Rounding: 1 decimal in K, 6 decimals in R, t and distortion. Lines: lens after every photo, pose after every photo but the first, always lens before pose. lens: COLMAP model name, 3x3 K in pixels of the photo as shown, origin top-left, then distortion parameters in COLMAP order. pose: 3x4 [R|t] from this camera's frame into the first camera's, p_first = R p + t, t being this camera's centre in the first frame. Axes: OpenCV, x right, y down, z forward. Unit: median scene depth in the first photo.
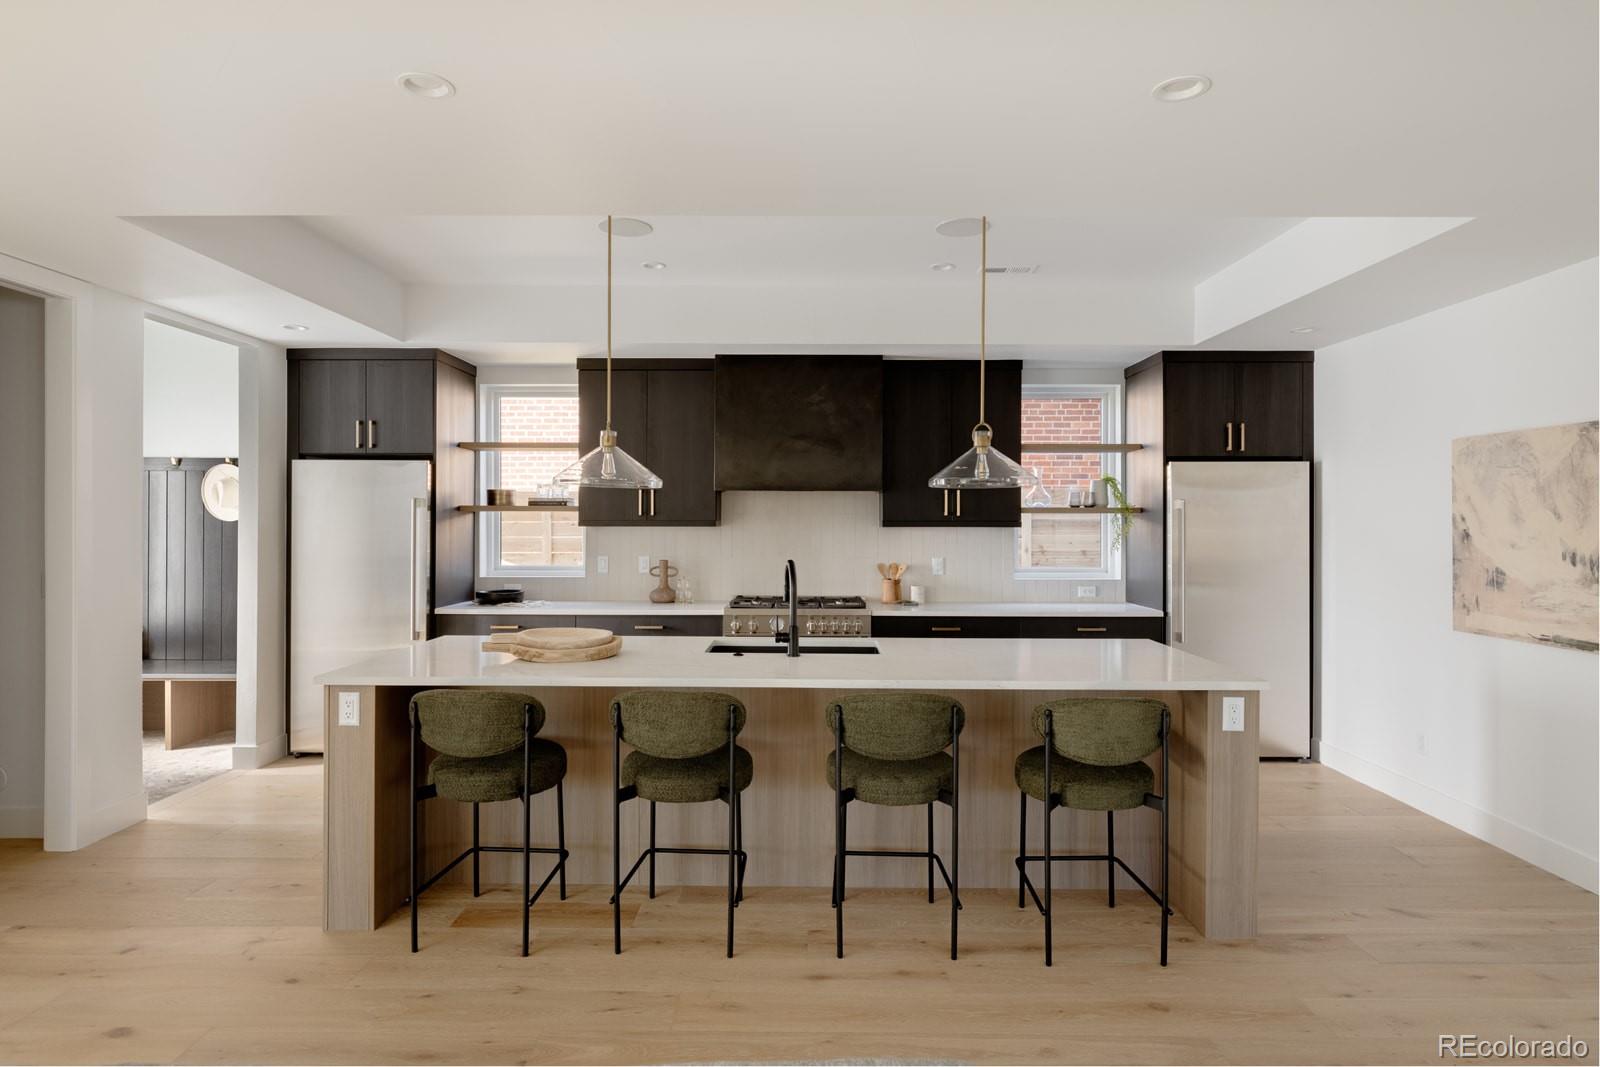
lens RADIAL K [[876.2, 0, 800.0], [0, 876.2, 533.5], [0, 0, 1]] dist [0.000623, 0.000754]
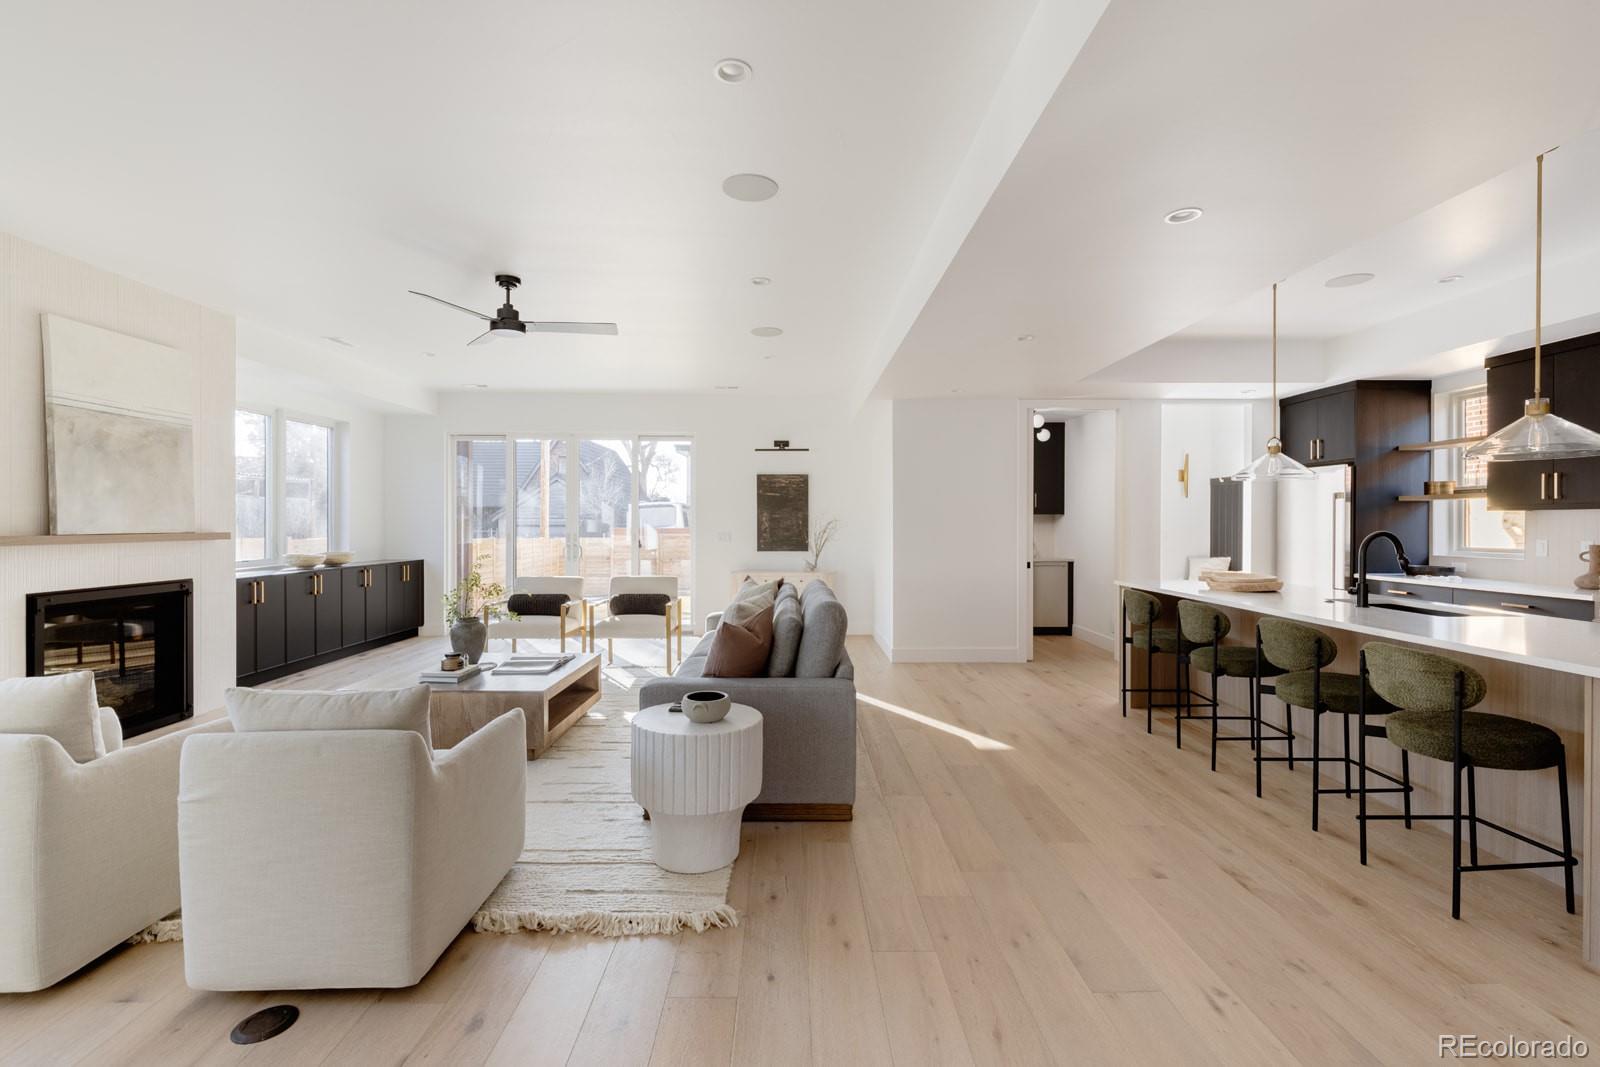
lens RADIAL K [[698.5, 0, 800.0], [0, 698.5, 533.5], [0, 0, 1]] dist [0.000002, -0.000142]
pose [[0.035371, 0.018363, -0.999206, 0.701839], [-0.017121, 0.999696, 0.017766, 0.022238], [0.999228, 0.016479, 0.035674, 0.111032]]
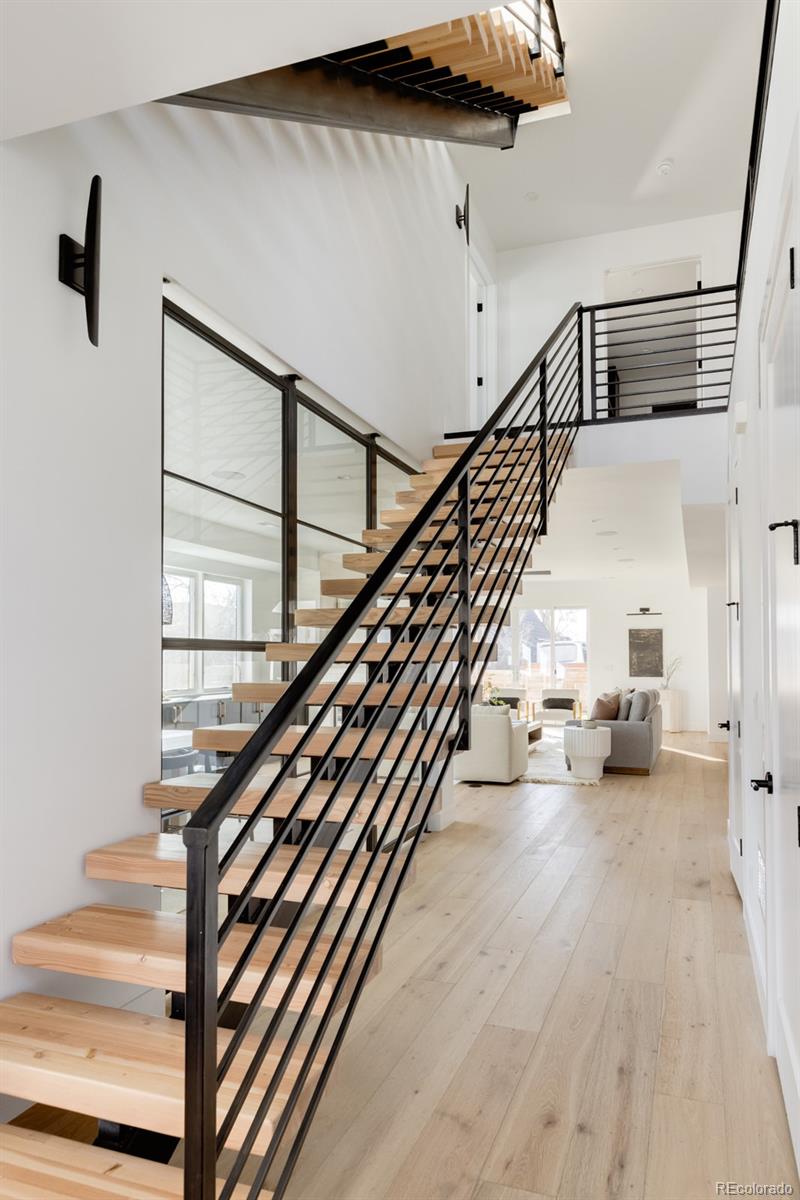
lens RADIAL K [[657.2, 0, 403.0], [0, 657.2, 634.6], [0, 0, 1]] dist [0.000623, 0.000754]
pose [[-0.387478, -0.028863, -0.921427, 2.479094], [-0.013422, 0.999580, -0.025666, 0.001067], [0.921781, 0.002422, -0.387703, 0.350298]]
